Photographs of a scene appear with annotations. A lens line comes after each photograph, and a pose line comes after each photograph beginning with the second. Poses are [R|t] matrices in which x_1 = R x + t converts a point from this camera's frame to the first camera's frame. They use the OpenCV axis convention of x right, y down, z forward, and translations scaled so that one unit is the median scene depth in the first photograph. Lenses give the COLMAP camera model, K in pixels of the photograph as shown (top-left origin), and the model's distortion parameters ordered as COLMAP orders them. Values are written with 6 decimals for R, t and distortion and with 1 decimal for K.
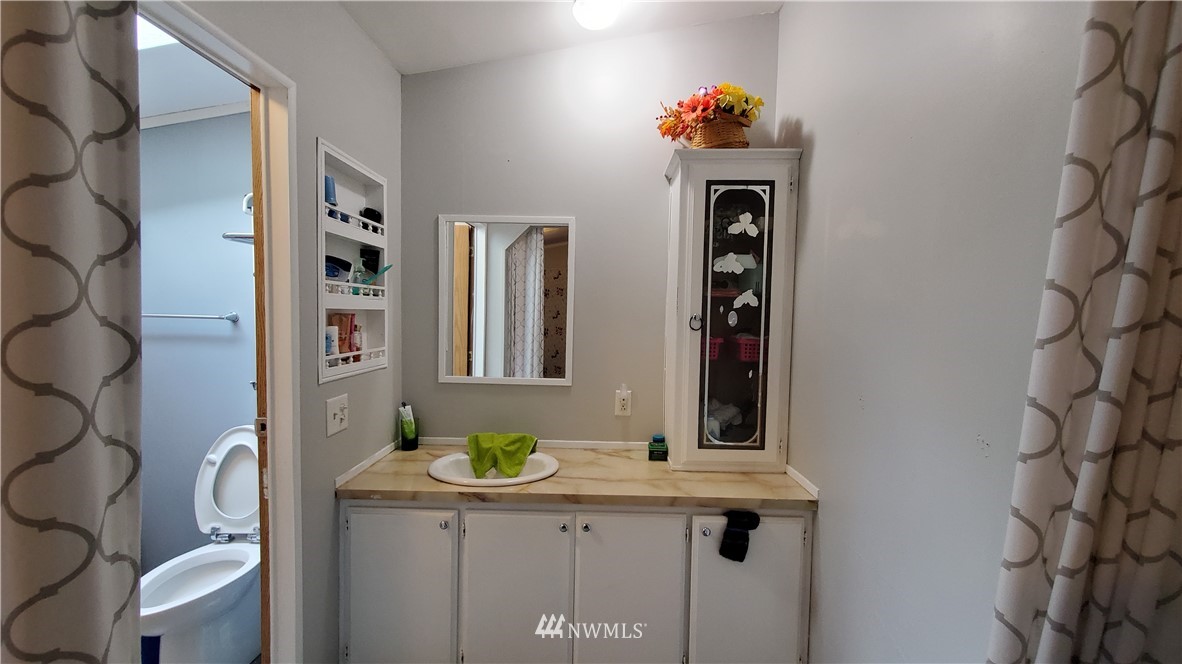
lens RADIAL K [[468.5, 0, 593.4], [0, 468.5, 336.1], [0, 0, 1]] dist [0.002582, -0.000088]
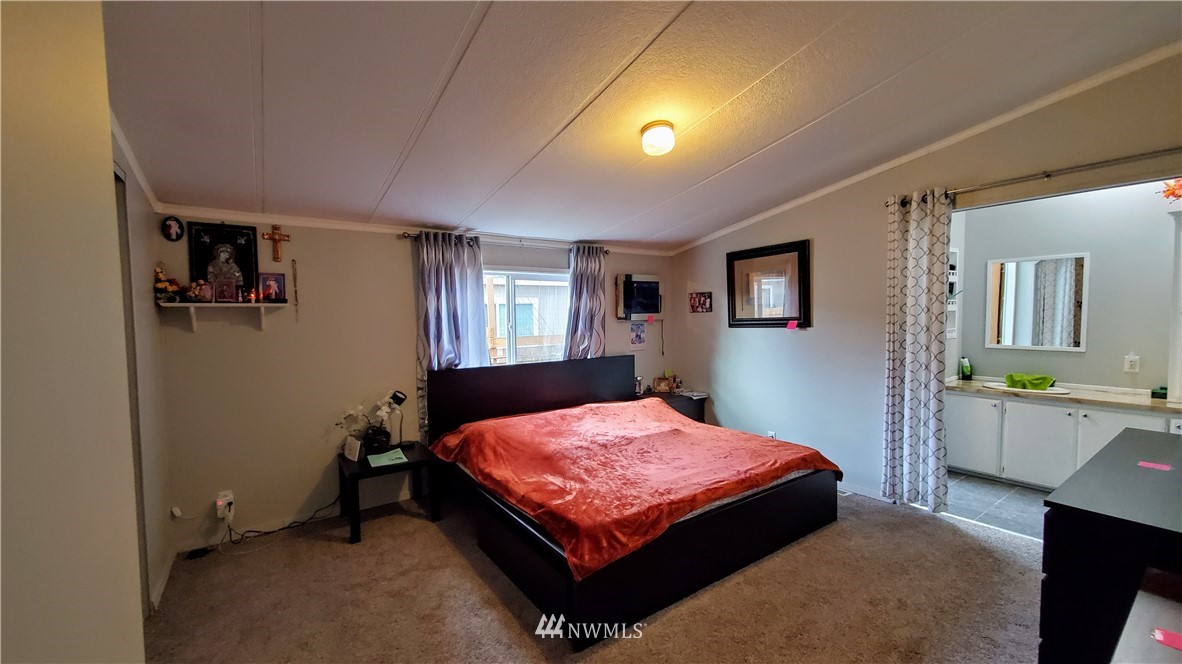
lens RADIAL K [[468.5, 0, 593.4], [0, 468.5, 336.1], [0, 0, 1]] dist [0.002582, -0.000088]
pose [[0.587437, 0.008892, -0.809221, 0.299446], [-0.016974, 0.999855, -0.001335, 0.086903], [0.809092, 0.014520, 0.587503, -1.515756]]
